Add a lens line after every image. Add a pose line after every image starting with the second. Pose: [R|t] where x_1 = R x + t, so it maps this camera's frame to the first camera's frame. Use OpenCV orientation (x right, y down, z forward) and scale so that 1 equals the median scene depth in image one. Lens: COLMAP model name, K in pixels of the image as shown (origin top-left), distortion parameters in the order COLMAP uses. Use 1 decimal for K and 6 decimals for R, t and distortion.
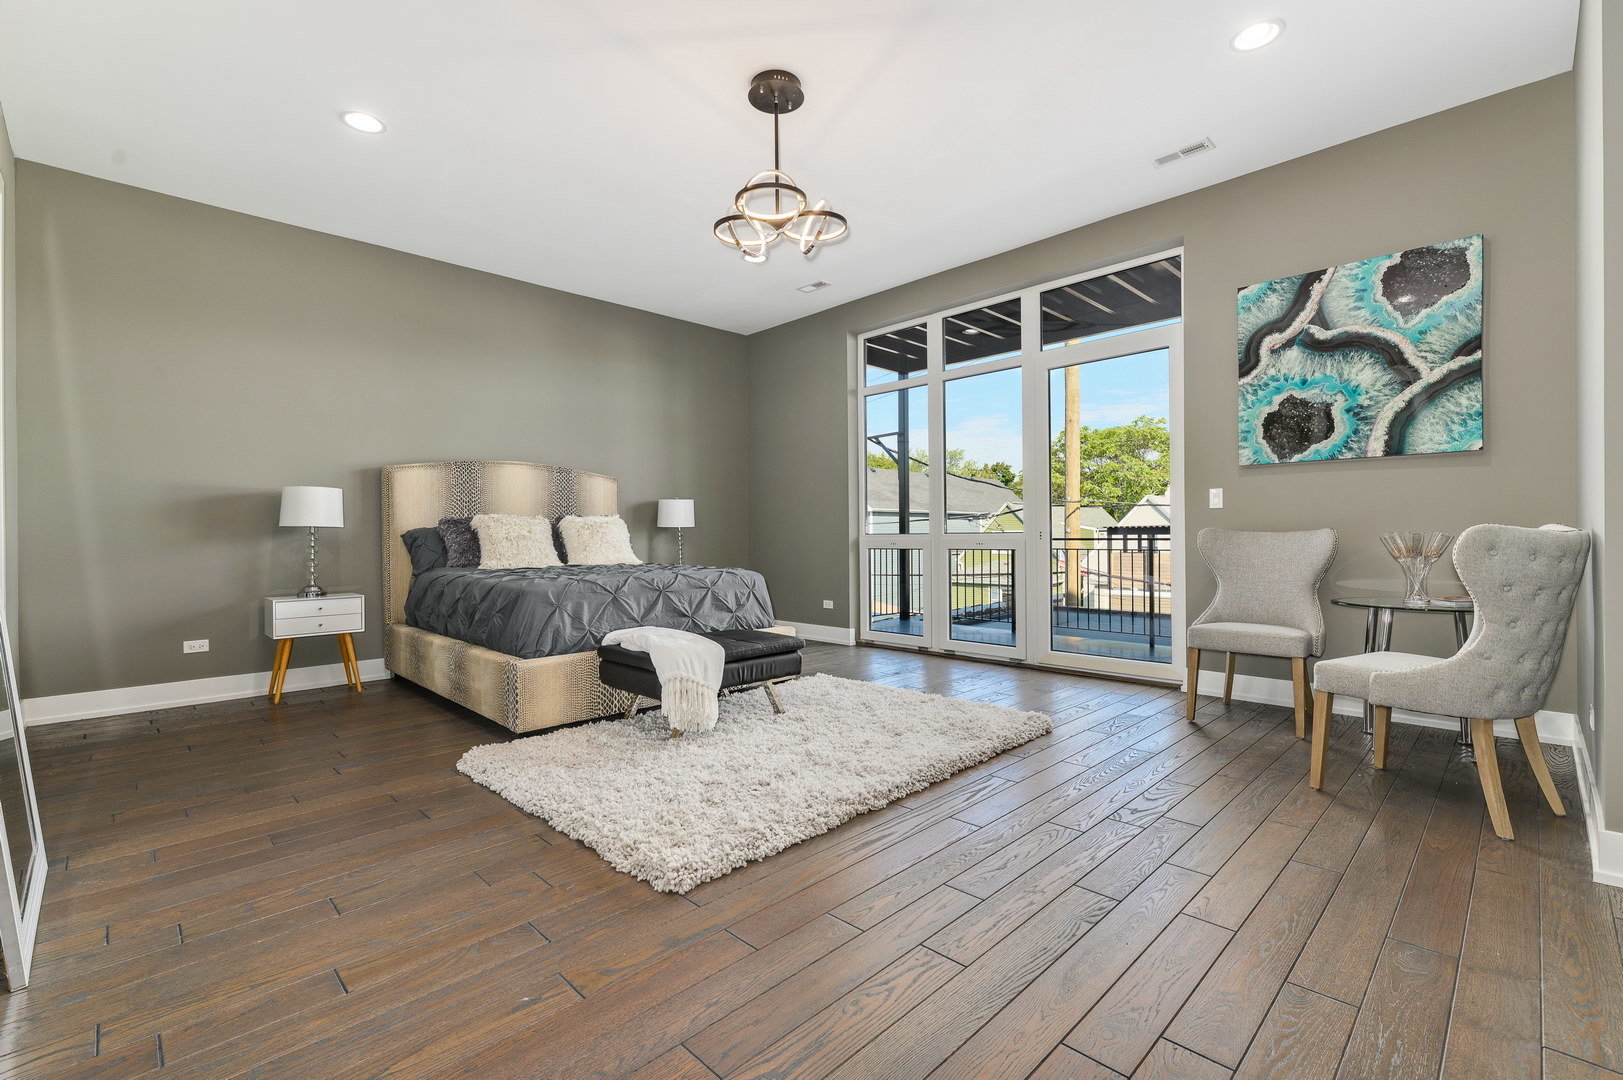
lens RADIAL K [[733.4, 0, 817.2], [0, 733.4, 541.5], [0, 0, 1]] dist [-0.002629, 0.001989]
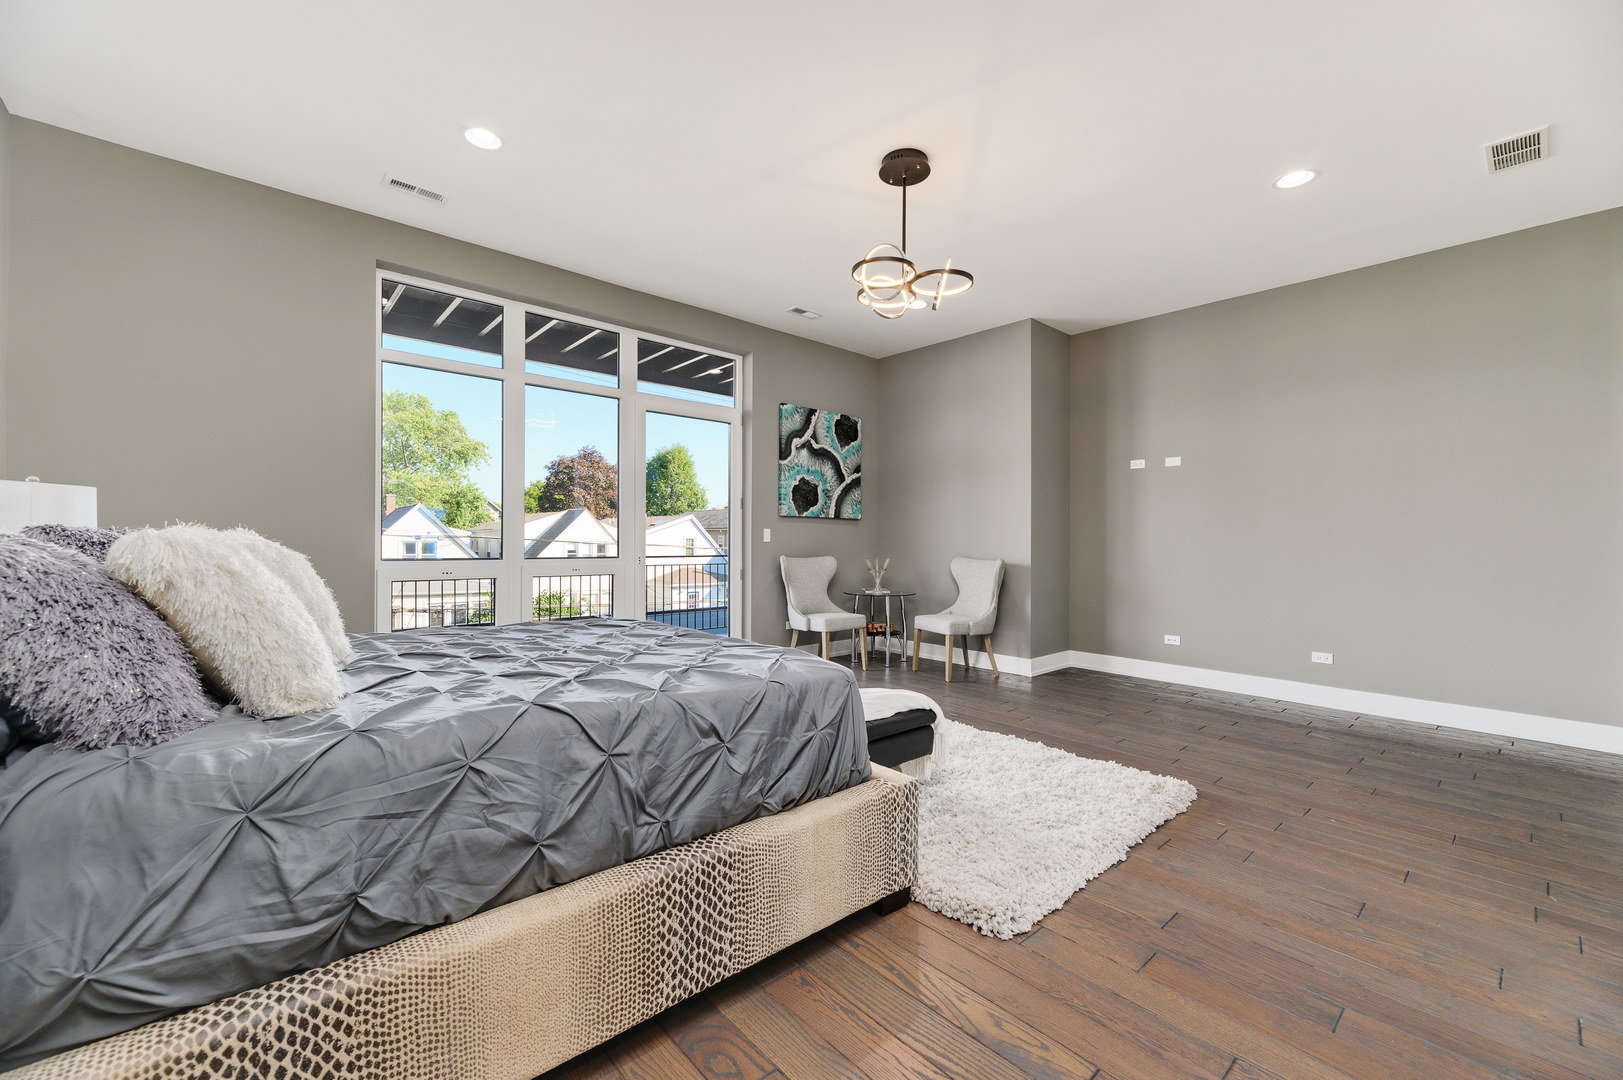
lens RADIAL K [[654.5, 0, 817.8], [0, 654.5, 543.1], [0, 0, 1]] dist [-0.002013, -0.000407]
pose [[0.039025, 0.007177, 0.999212, -0.878686], [-0.005708, 0.999959, -0.006959, -0.037119], [-0.999222, -0.005431, 0.039064, 0.924241]]
